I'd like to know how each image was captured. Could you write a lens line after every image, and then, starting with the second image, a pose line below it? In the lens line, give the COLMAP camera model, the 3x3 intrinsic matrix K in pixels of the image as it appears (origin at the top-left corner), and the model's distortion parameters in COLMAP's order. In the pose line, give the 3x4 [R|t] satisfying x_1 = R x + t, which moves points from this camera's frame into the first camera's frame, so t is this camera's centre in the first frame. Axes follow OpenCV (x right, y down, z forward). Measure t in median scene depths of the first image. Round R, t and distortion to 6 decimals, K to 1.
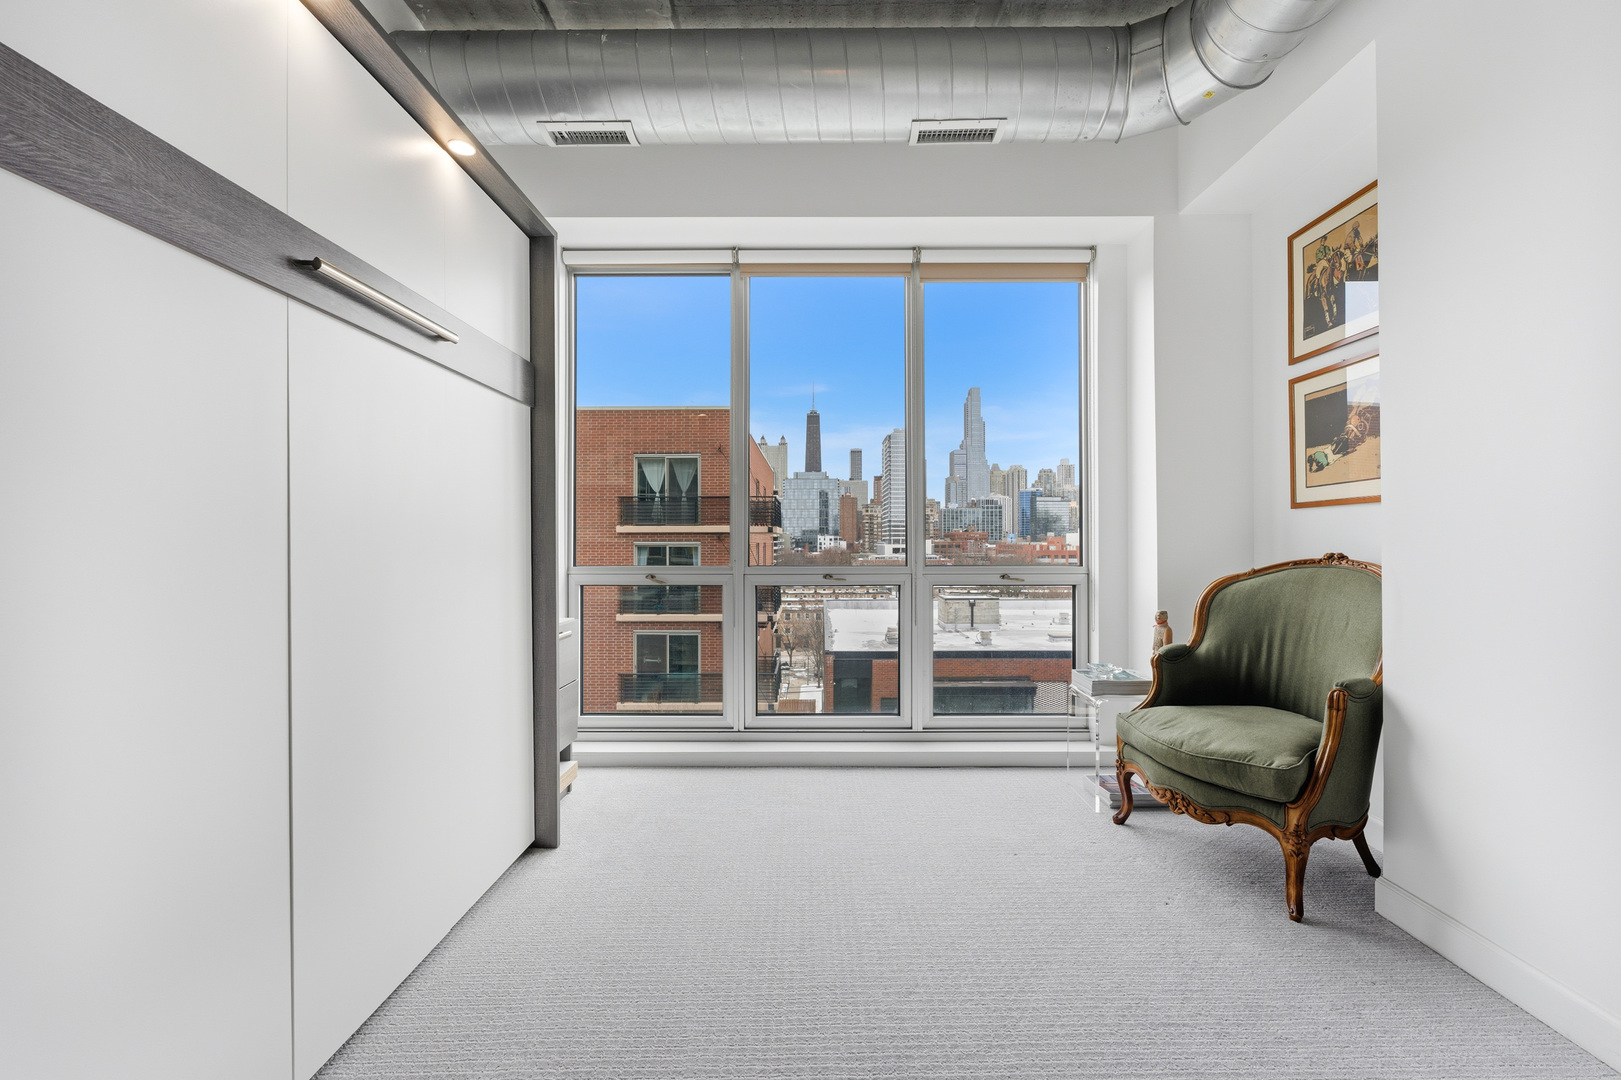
lens RADIAL K [[662.4, 0, 810.5], [0, 662.4, 540.0], [0, 0, 1]] dist [-0.000913, -0.000004]
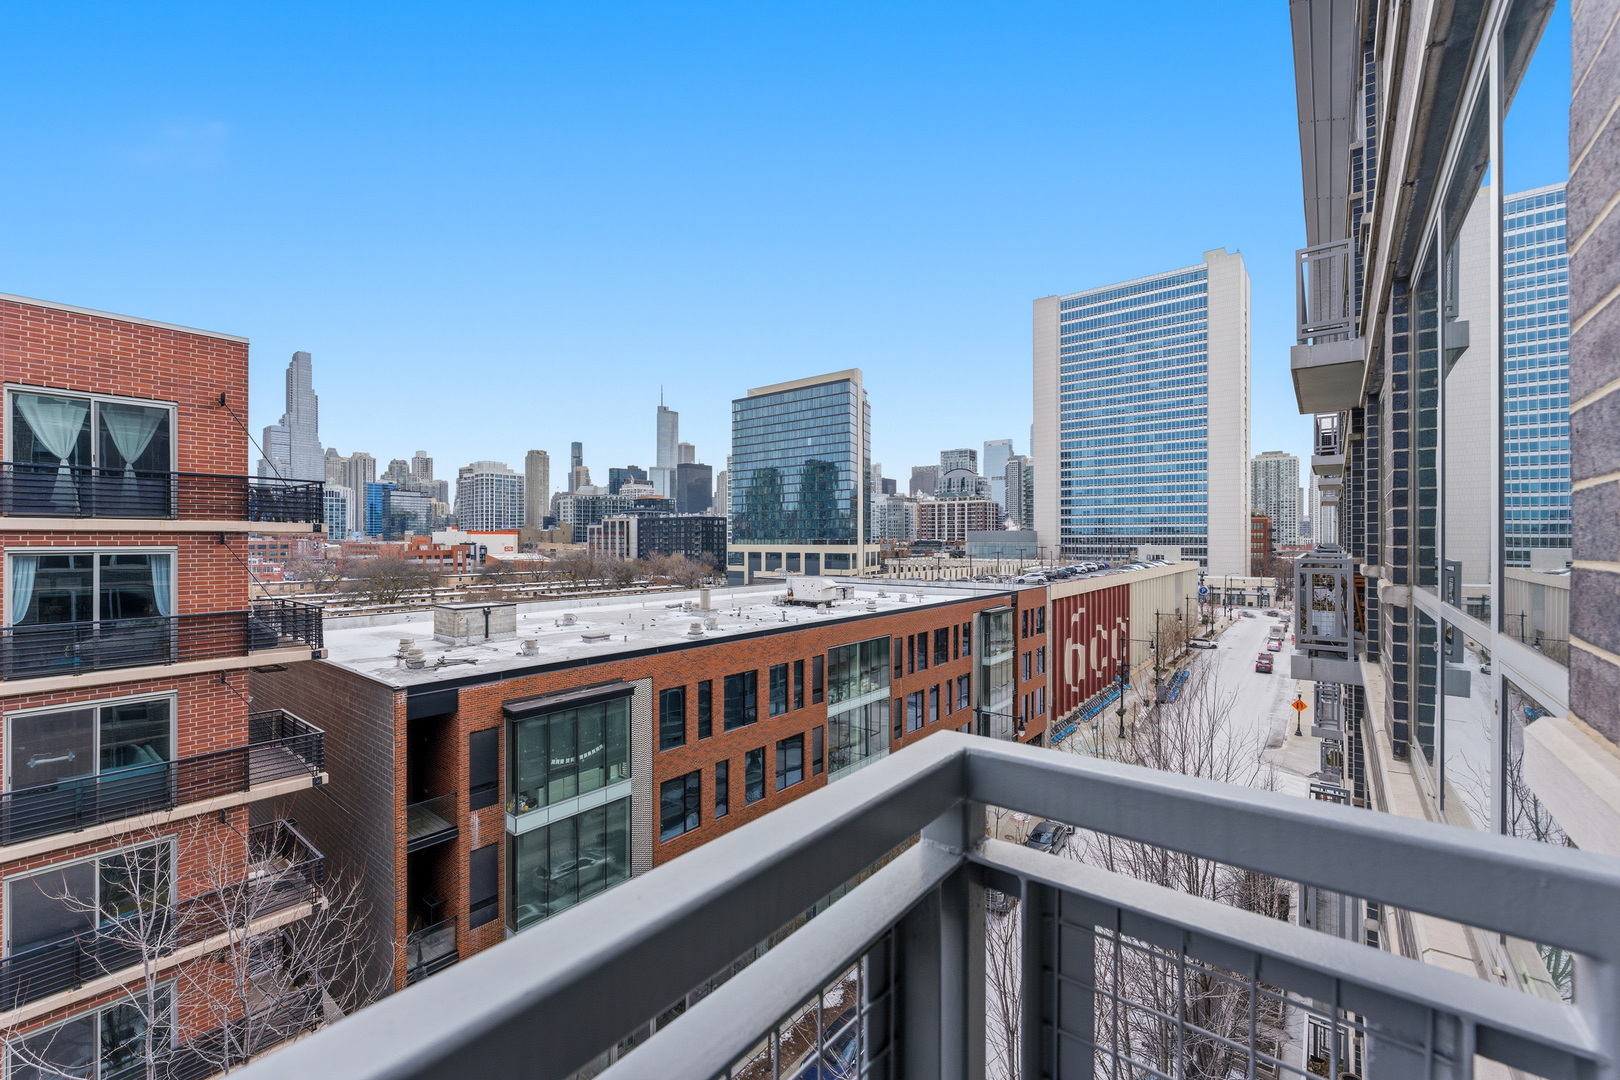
lens RADIAL K [[662.0, 0, 810.0], [0, 662.0, 540.0], [0, 0, 1]] dist [-0.000913, -0.000004]
pose [[0.617067, 0.000574, 0.786910, -0.217959], [-0.001924, 0.999998, 0.000779, -0.003226], [-0.786908, -0.001995, 0.617067, 0.120976]]
